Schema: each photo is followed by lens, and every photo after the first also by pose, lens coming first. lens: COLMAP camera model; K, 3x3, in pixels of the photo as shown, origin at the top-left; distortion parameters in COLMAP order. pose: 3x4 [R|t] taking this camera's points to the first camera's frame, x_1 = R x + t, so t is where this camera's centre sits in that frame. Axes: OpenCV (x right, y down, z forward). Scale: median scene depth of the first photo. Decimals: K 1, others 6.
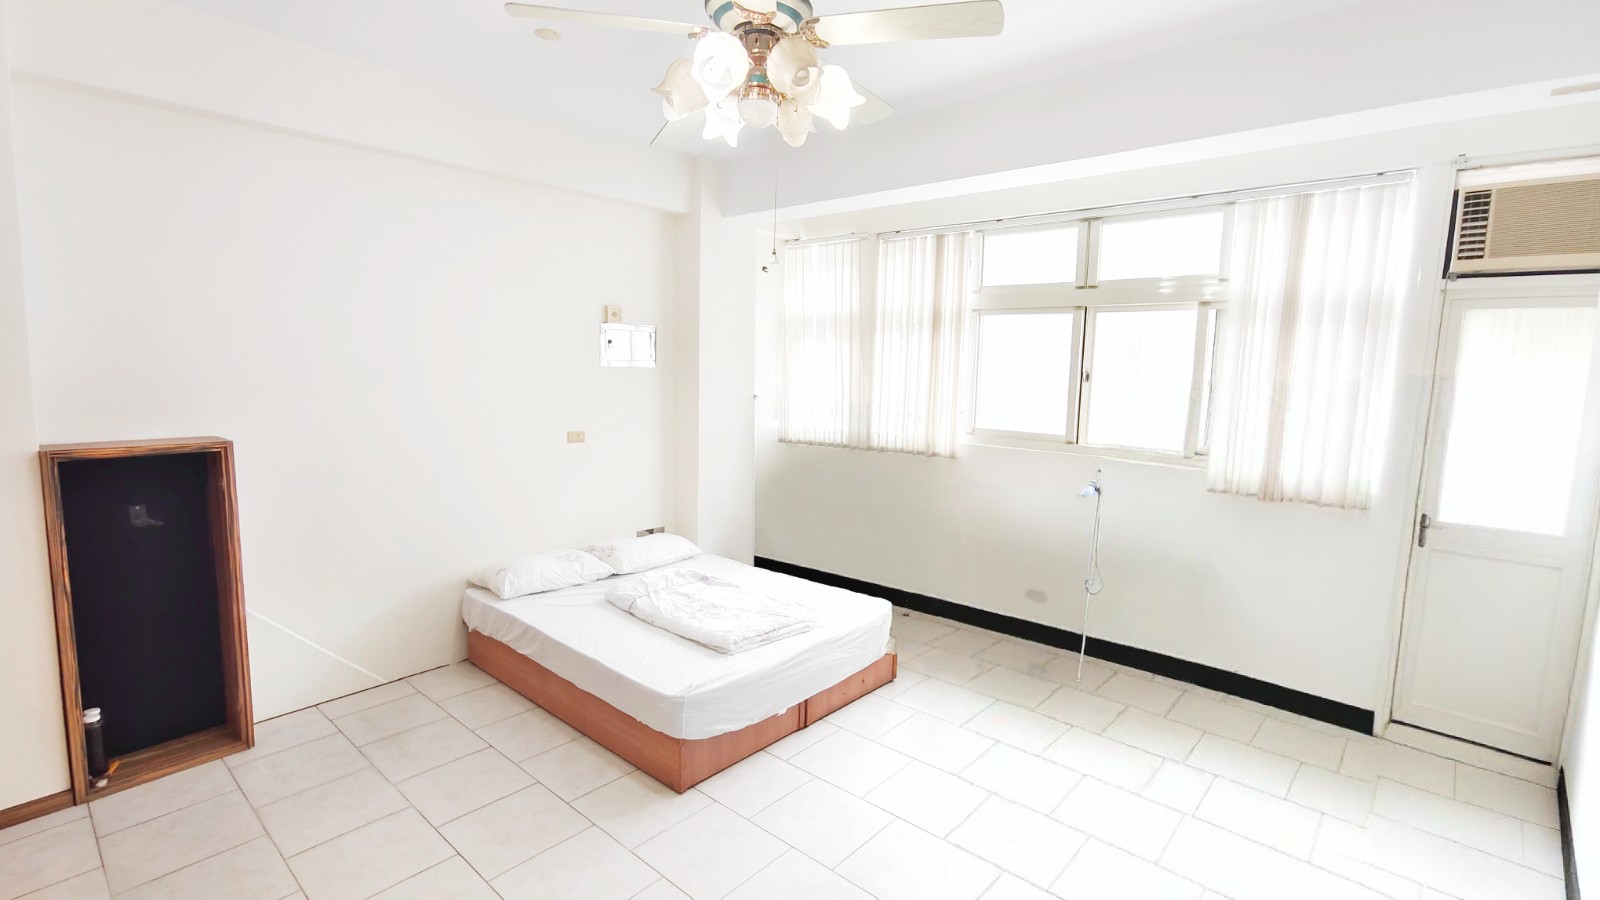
lens RADIAL K [[755.6, 0, 766.2], [0, 755.6, 452.5], [0, 0, 1]] dist [-0.001776, 0.072359]
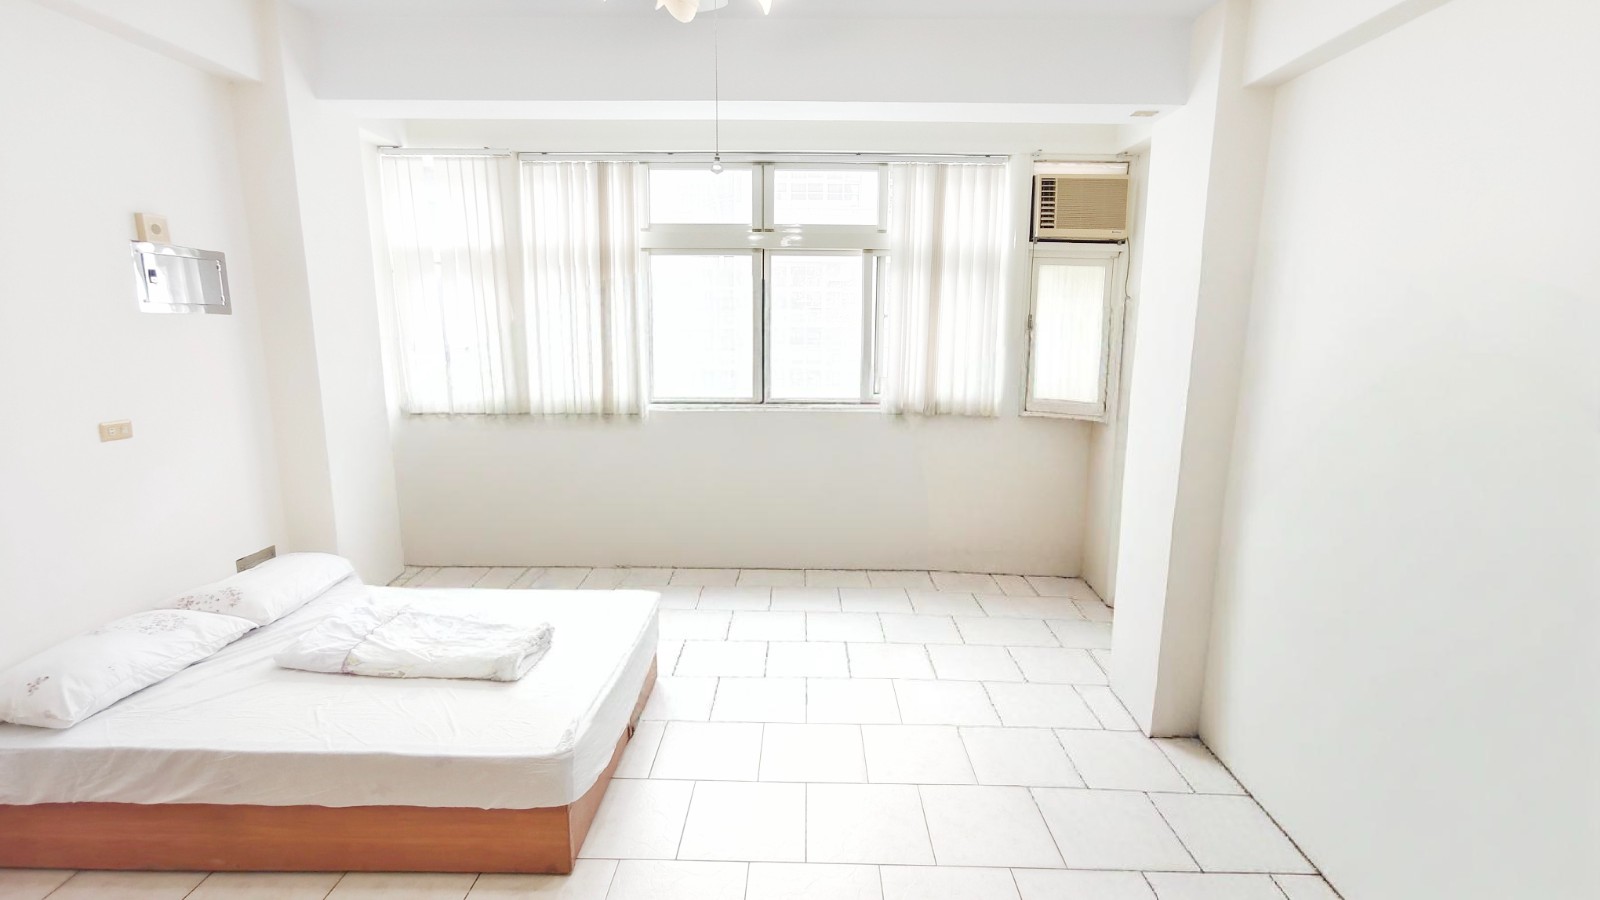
lens RADIAL K [[755.6, 0, 766.2], [0, 755.6, 452.5], [0, 0, 1]] dist [-0.001776, 0.072359]
pose [[0.766621, -0.134477, 0.627860, -0.269645], [0.088943, 0.990637, 0.103577, -0.024435], [-0.635910, -0.023560, 0.771404, 0.197114]]
